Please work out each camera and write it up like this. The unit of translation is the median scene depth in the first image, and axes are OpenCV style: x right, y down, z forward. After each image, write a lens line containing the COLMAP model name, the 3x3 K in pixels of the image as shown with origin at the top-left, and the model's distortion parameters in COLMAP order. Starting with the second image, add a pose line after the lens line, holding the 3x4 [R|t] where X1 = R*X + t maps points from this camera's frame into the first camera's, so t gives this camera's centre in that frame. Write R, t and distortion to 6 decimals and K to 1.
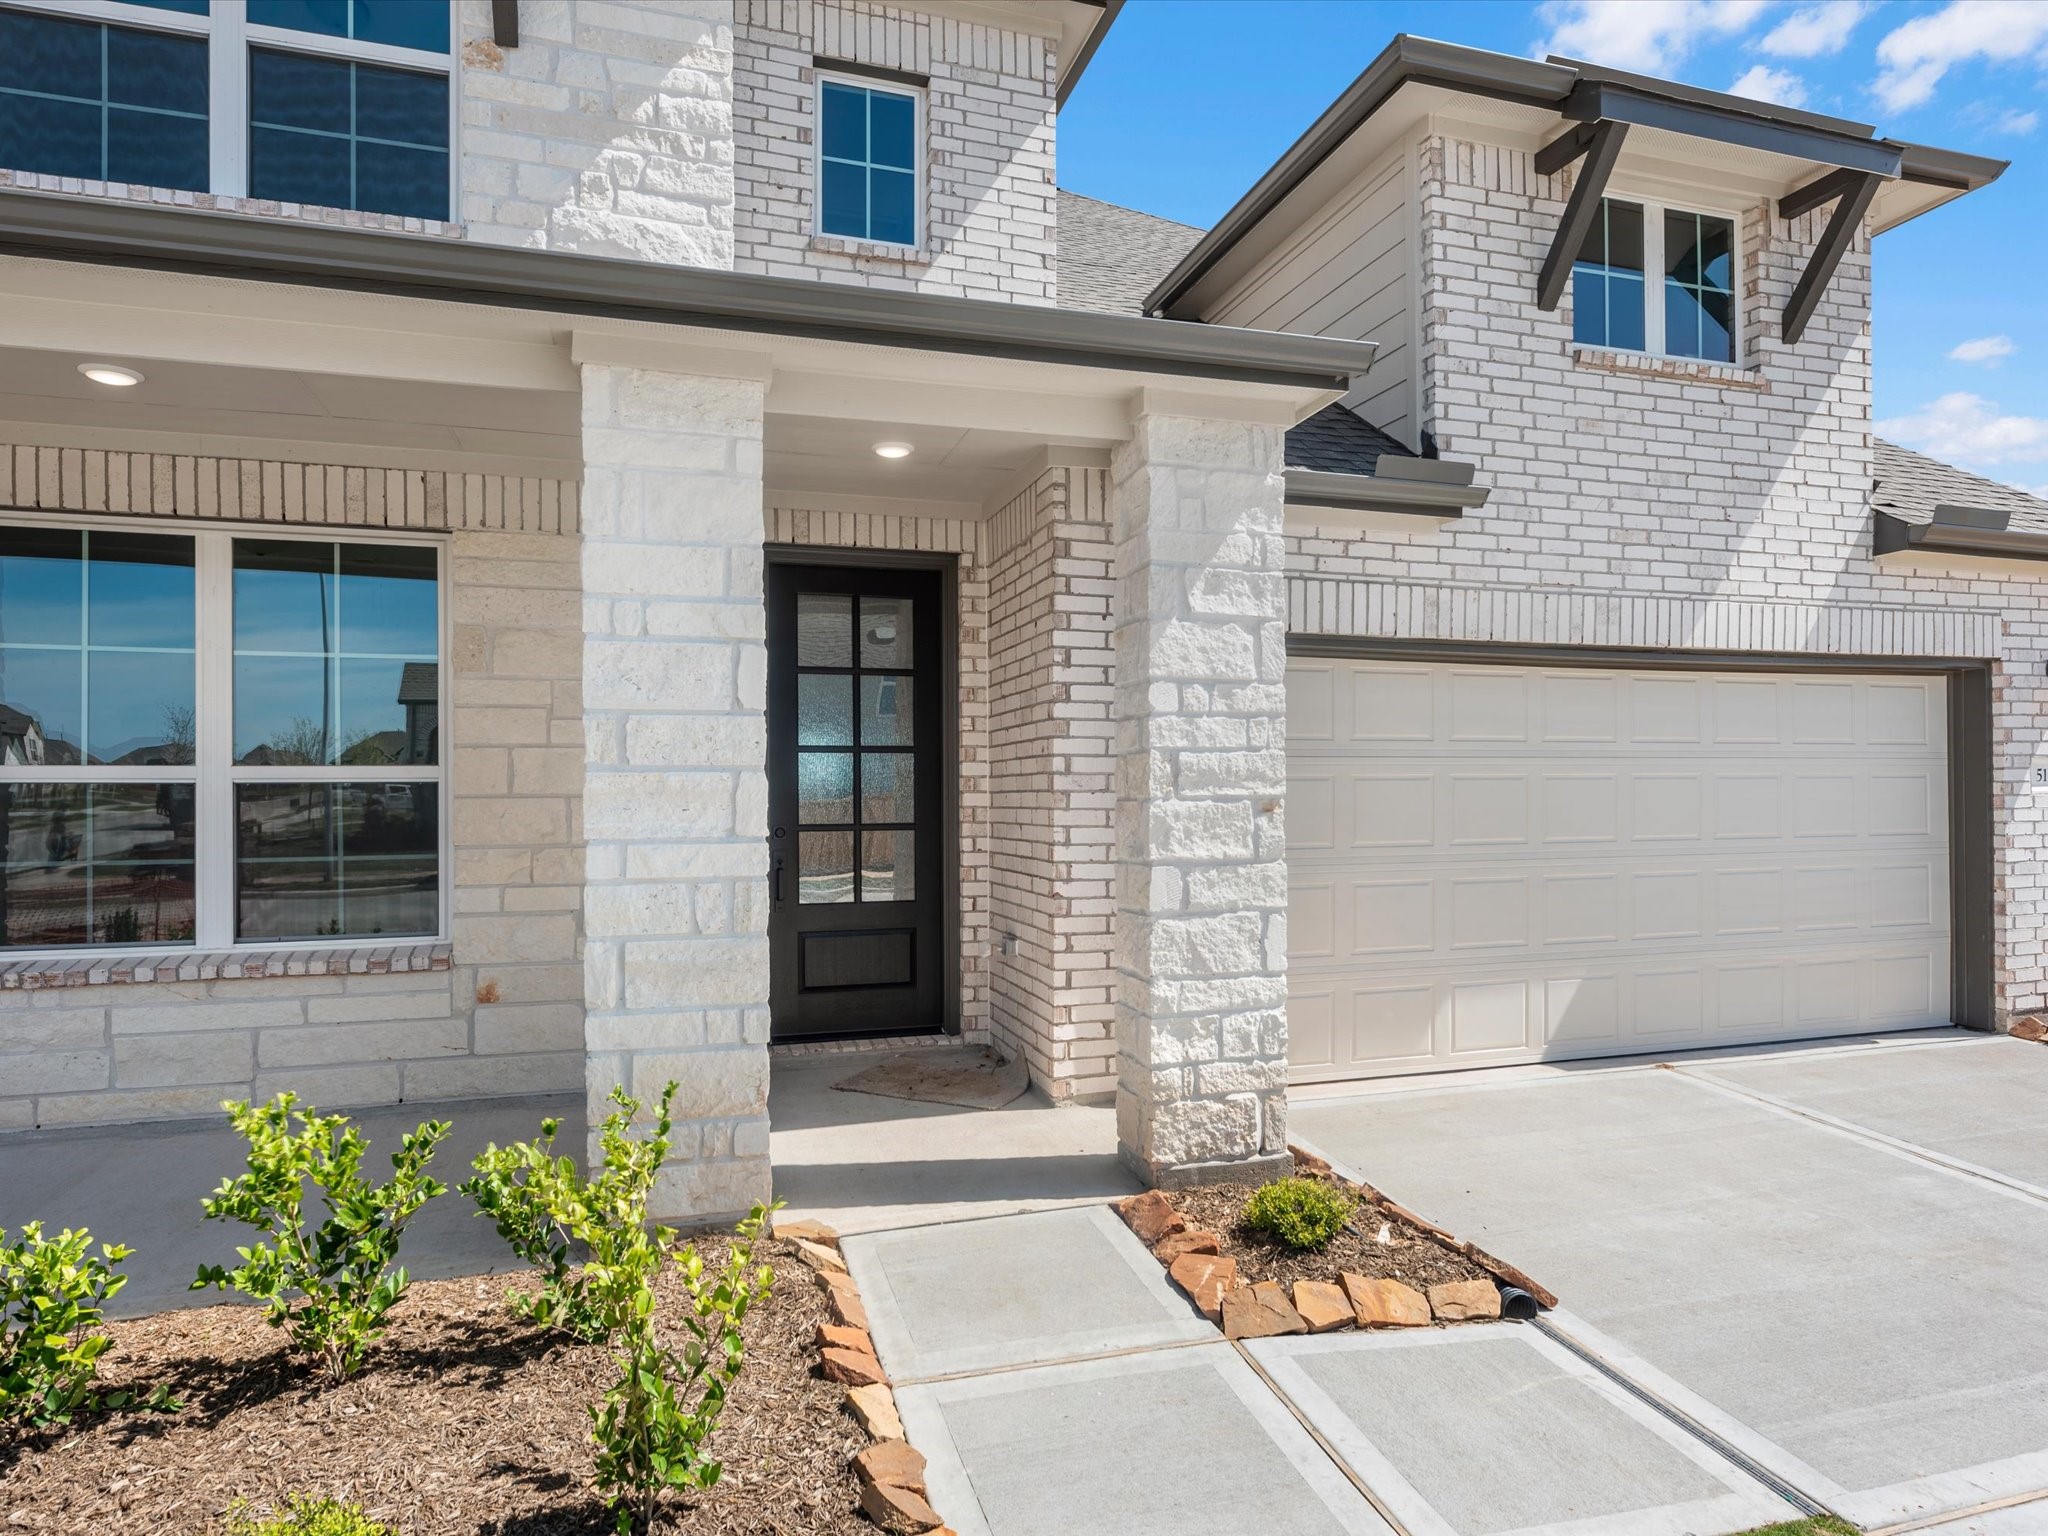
lens RADIAL K [[1087.9, 0, 1024.7], [0, 1087.9, 772.7], [0, 0, 1]] dist [-0.009908, 0.003809]
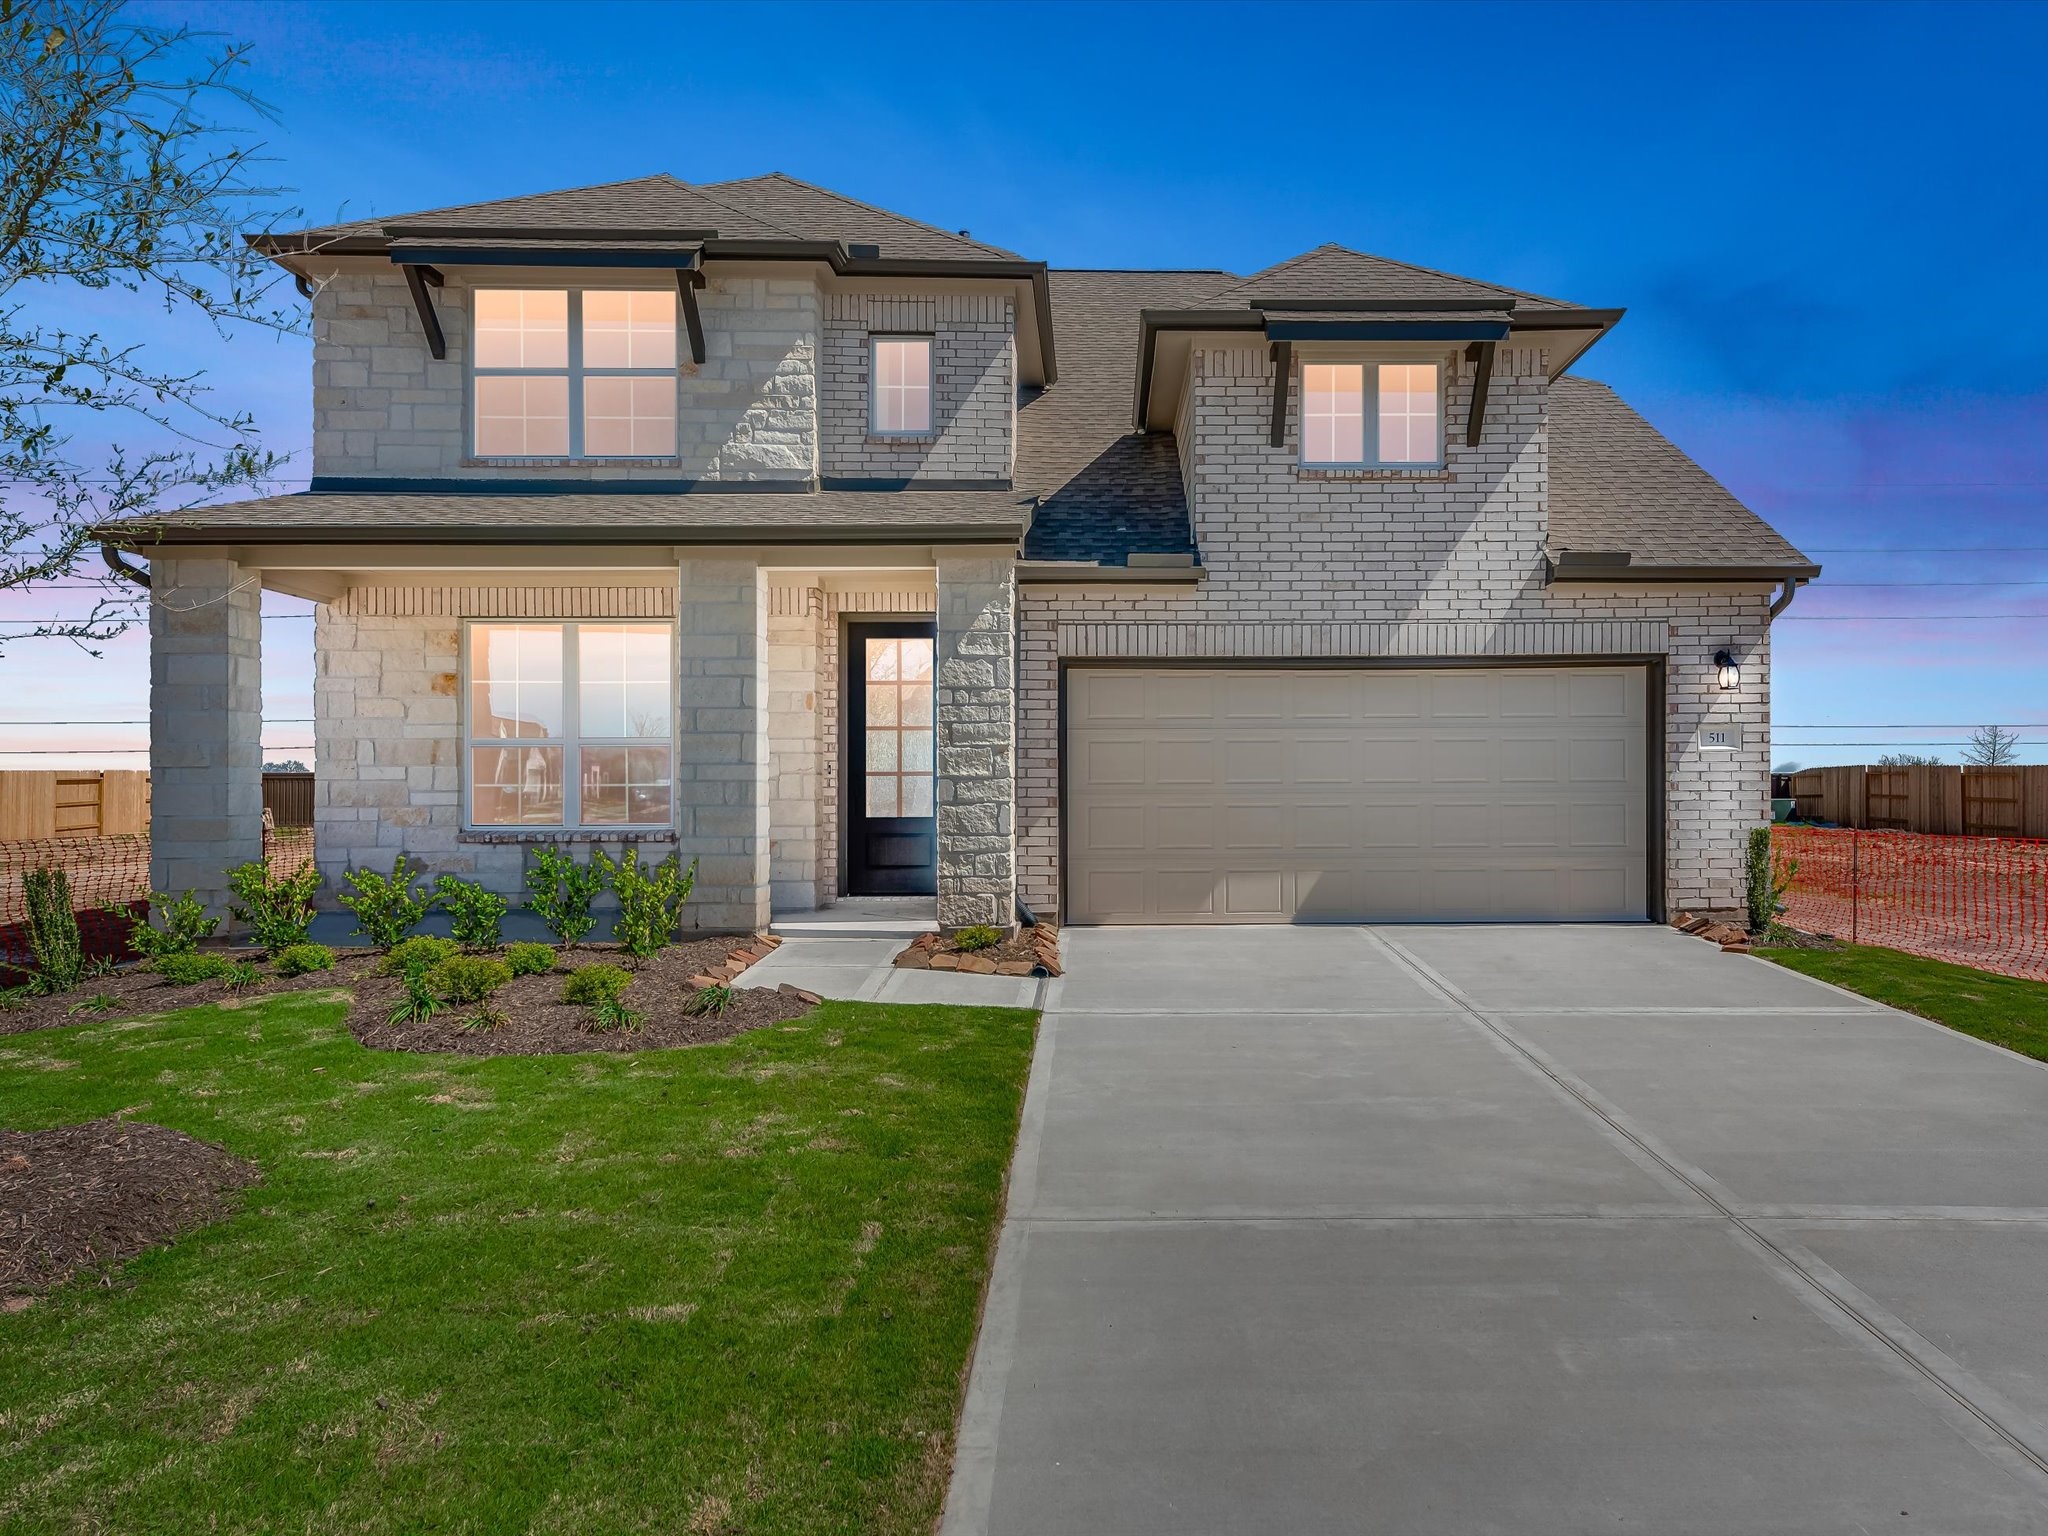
lens RADIAL K [[940.8, 0, 1013.1], [0, 940.8, 755.7], [0, 0, 1]] dist [0.009256, 0.000461]
pose [[0.963714, -0.003066, -0.266920, 0.499715], [0.002112, 0.999990, -0.003861, 0.033577], [0.266929, 0.003157, 0.963711, -0.461306]]
